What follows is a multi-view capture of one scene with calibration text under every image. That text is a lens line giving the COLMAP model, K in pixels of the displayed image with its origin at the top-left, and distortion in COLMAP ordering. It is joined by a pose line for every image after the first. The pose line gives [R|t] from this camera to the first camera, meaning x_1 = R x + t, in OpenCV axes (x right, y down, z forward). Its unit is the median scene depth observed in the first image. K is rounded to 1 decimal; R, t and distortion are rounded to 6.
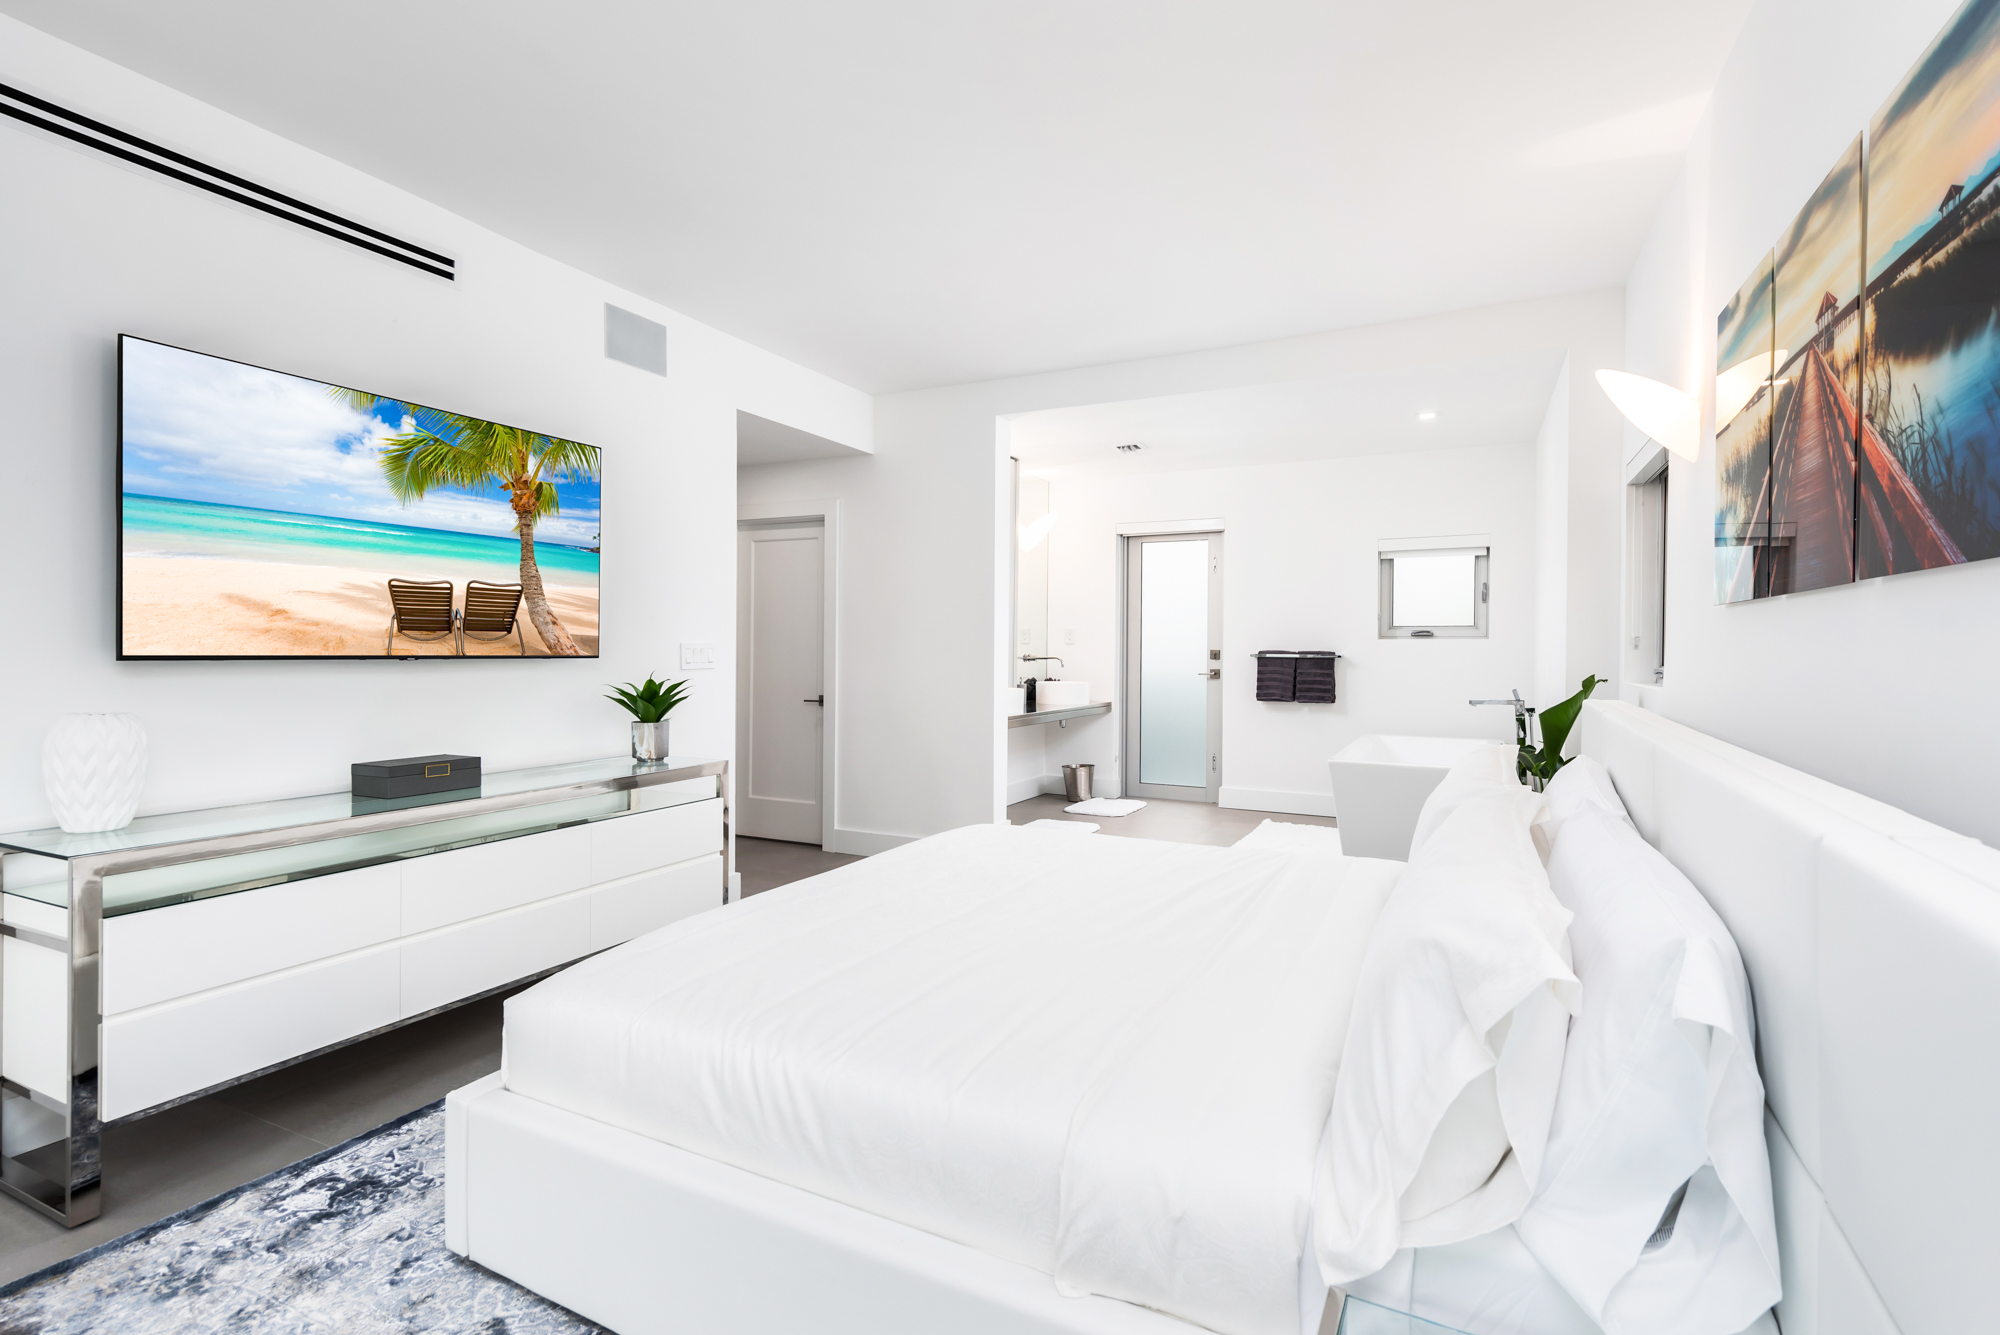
lens RADIAL K [[919.3, 0, 1000.0], [0, 919.3, 667.5], [0, 0, 1]] dist [0.000024, -0.000099]
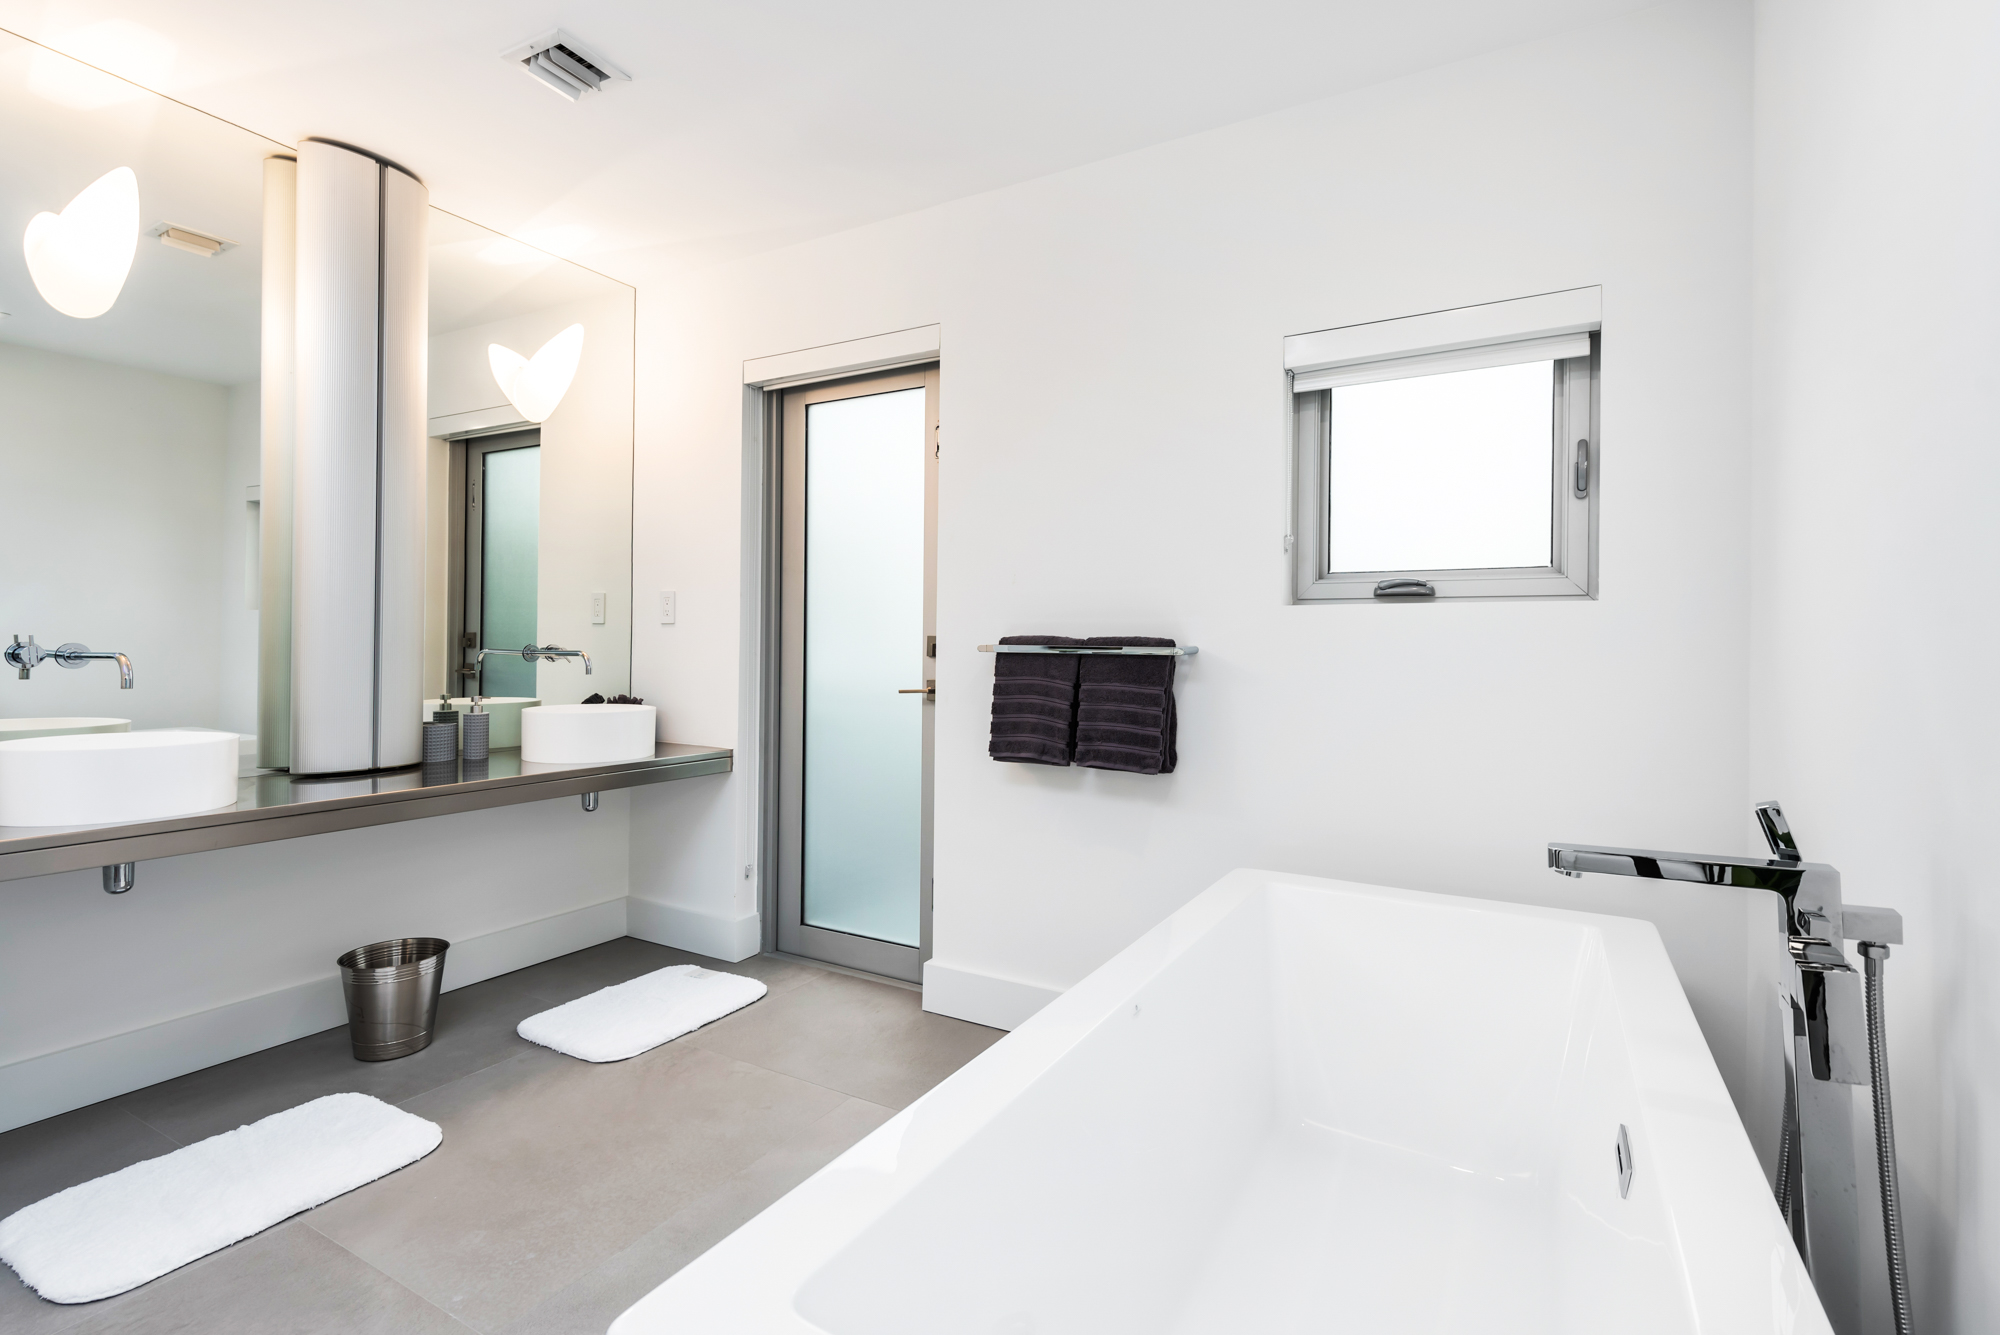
lens RADIAL K [[896.9, 0, 1002.2], [0, 896.9, 649.4], [0, 0, 1]] dist [0.001962, -0.000162]
pose [[0.997594, 0.006838, -0.068993, 0.320181], [-0.008265, 0.999757, -0.020416, -0.004508], [0.068837, 0.020937, 0.997408, 0.625024]]
